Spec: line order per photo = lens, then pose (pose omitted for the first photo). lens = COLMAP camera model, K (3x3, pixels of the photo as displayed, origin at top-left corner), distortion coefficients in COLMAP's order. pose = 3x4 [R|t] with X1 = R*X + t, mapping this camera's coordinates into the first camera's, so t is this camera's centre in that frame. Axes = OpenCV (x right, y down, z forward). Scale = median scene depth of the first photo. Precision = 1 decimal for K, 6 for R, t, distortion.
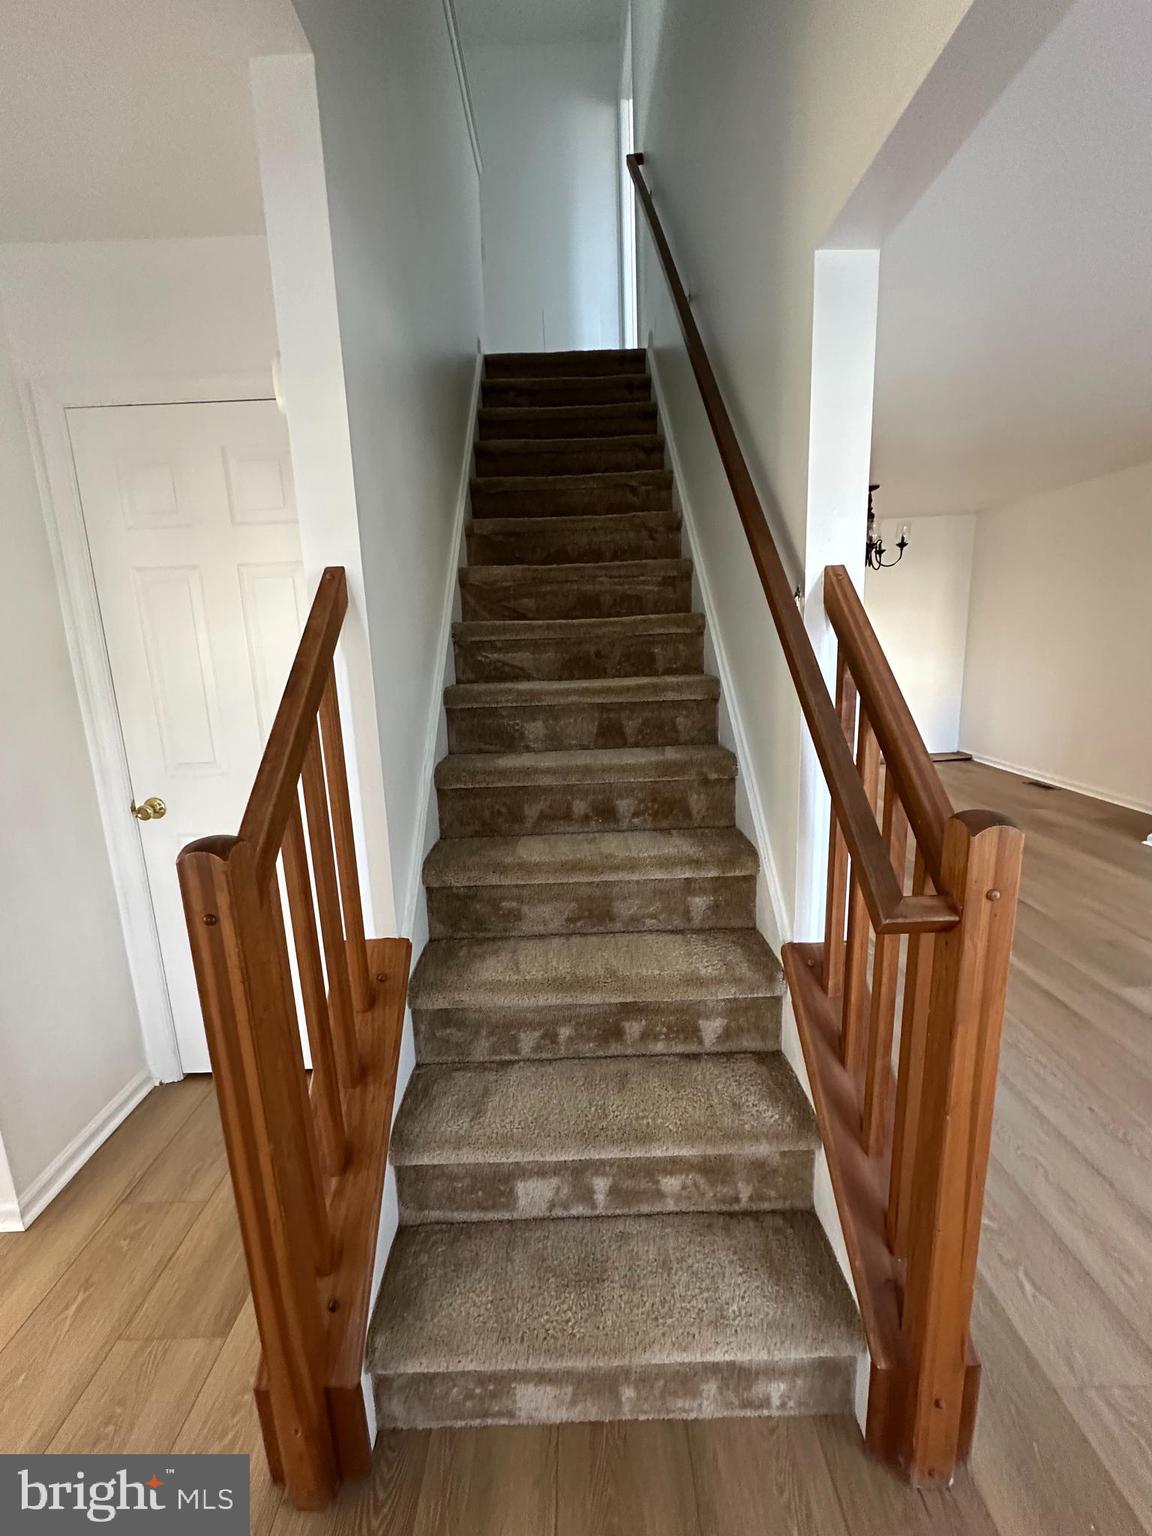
lens RADIAL K [[653.4, 0, 576.0], [0, 653.4, 768.0], [0, 0, 1]] dist [-0.008068, 0.000274]
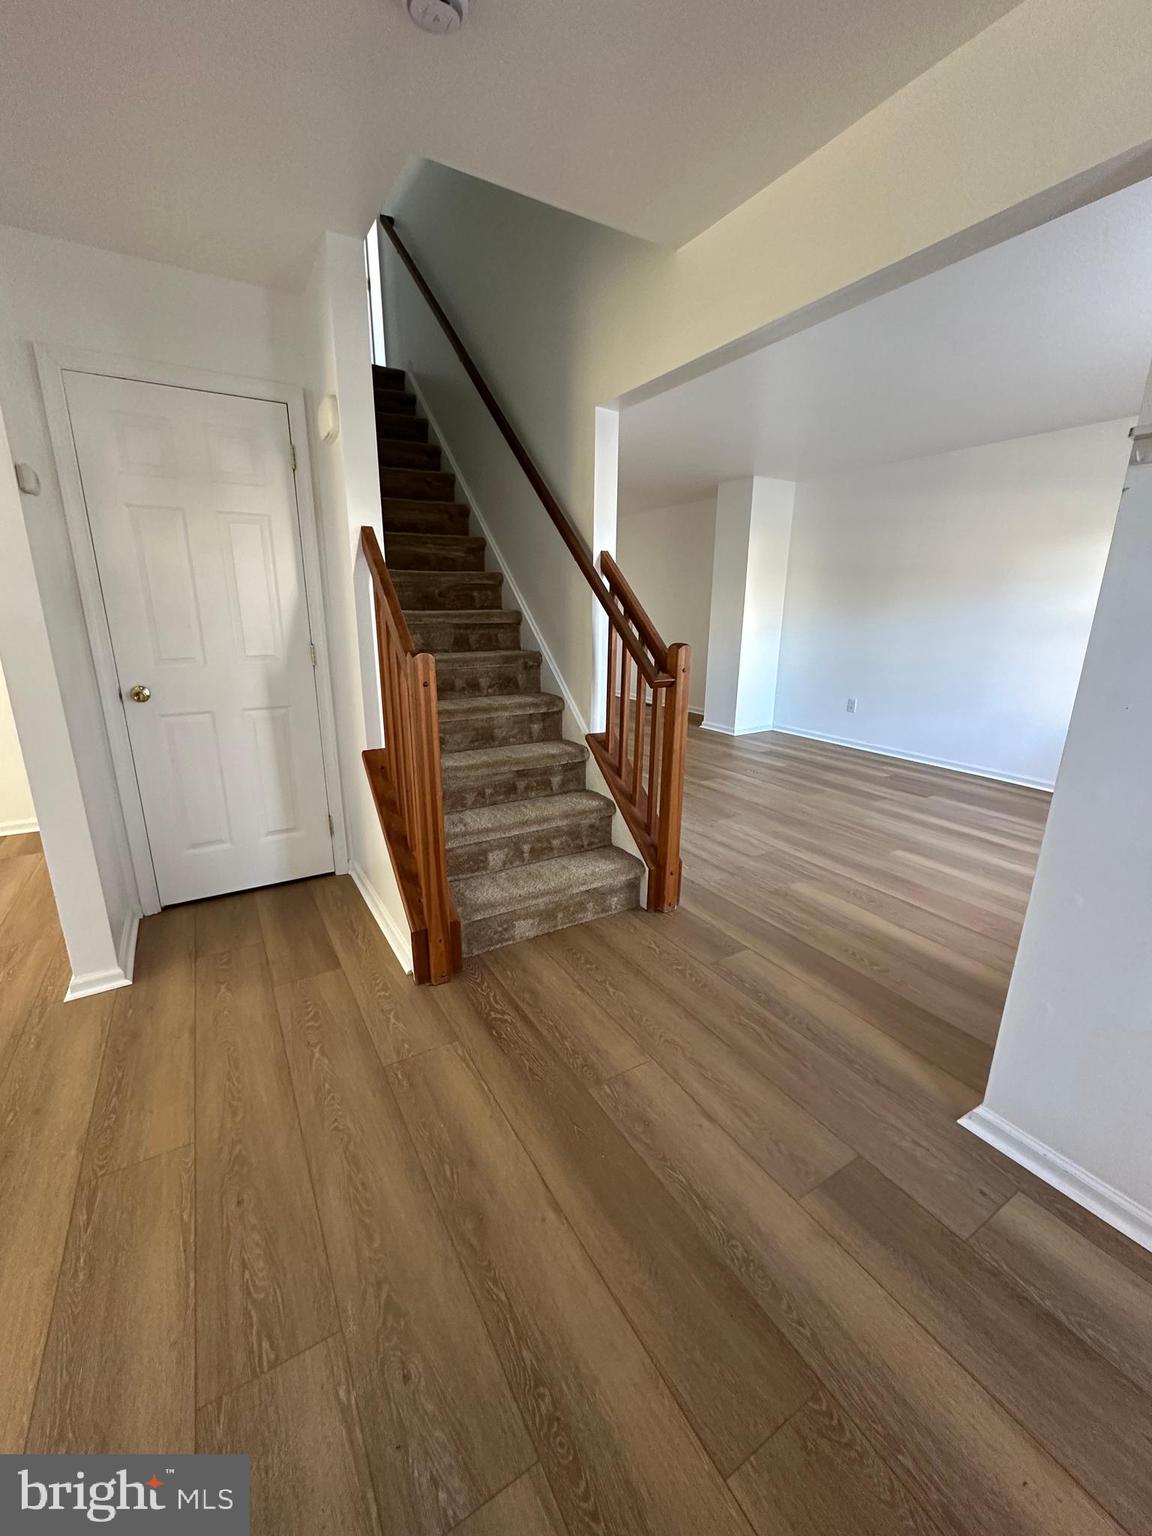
lens RADIAL K [[608.7, 0, 576.0], [0, 608.7, 768.0], [0, 0, 1]] dist [-0.000692, 0.000009]
pose [[0.856157, -0.091845, 0.508487, -0.625227], [0.061931, 0.995222, 0.075486, 0.200554], [-0.512990, -0.033137, 0.857755, -0.578286]]
